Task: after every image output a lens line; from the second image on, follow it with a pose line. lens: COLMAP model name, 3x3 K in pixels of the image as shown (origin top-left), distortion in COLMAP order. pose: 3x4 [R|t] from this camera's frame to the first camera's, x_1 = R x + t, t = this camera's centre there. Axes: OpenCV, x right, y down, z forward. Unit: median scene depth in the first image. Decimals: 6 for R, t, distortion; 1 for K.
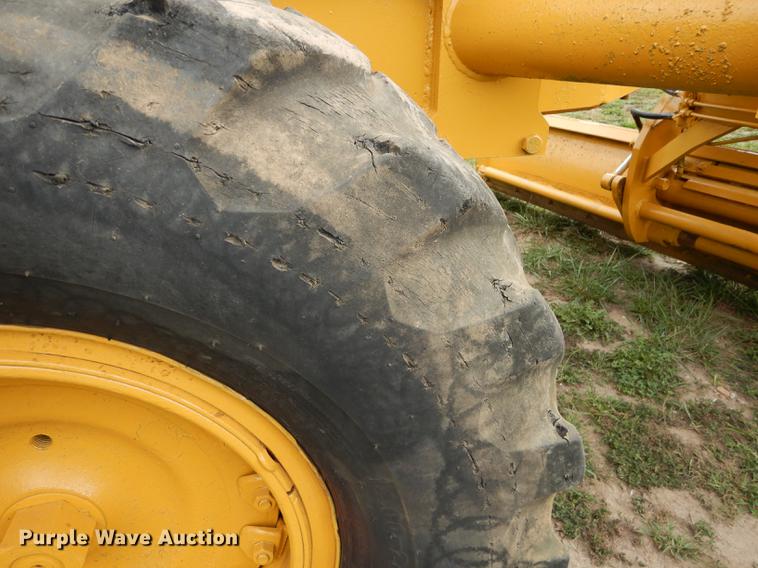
lens RADIAL K [[541.5, 0, 379.0], [0, 541.5, 284.0], [0, 0, 1]] dist [0.008531, 0.002595]
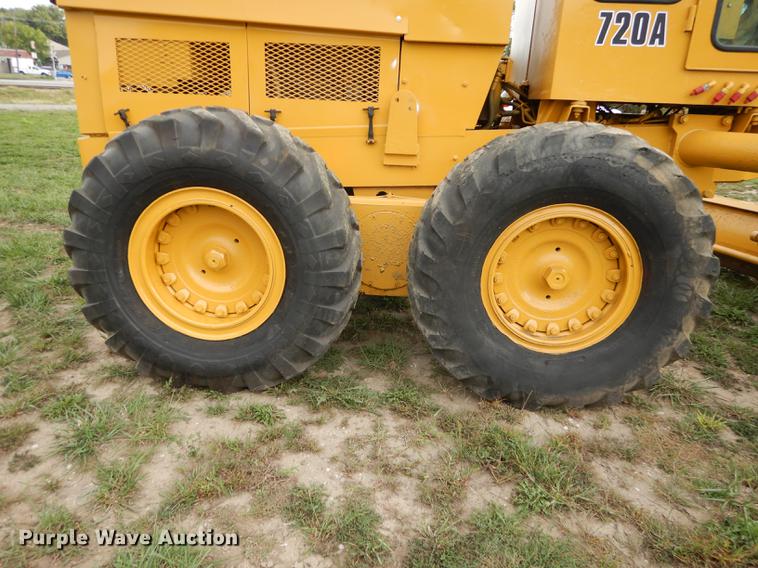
lens RADIAL K [[541.5, 0, 379.0], [0, 541.5, 284.0], [0, 0, 1]] dist [0.008531, 0.002595]
pose [[0.962237, 0.121630, -0.243527, -1.161241], [-0.153732, 0.981112, -0.117416, 1.534592], [0.224646, 0.150420, 0.962761, -3.801441]]
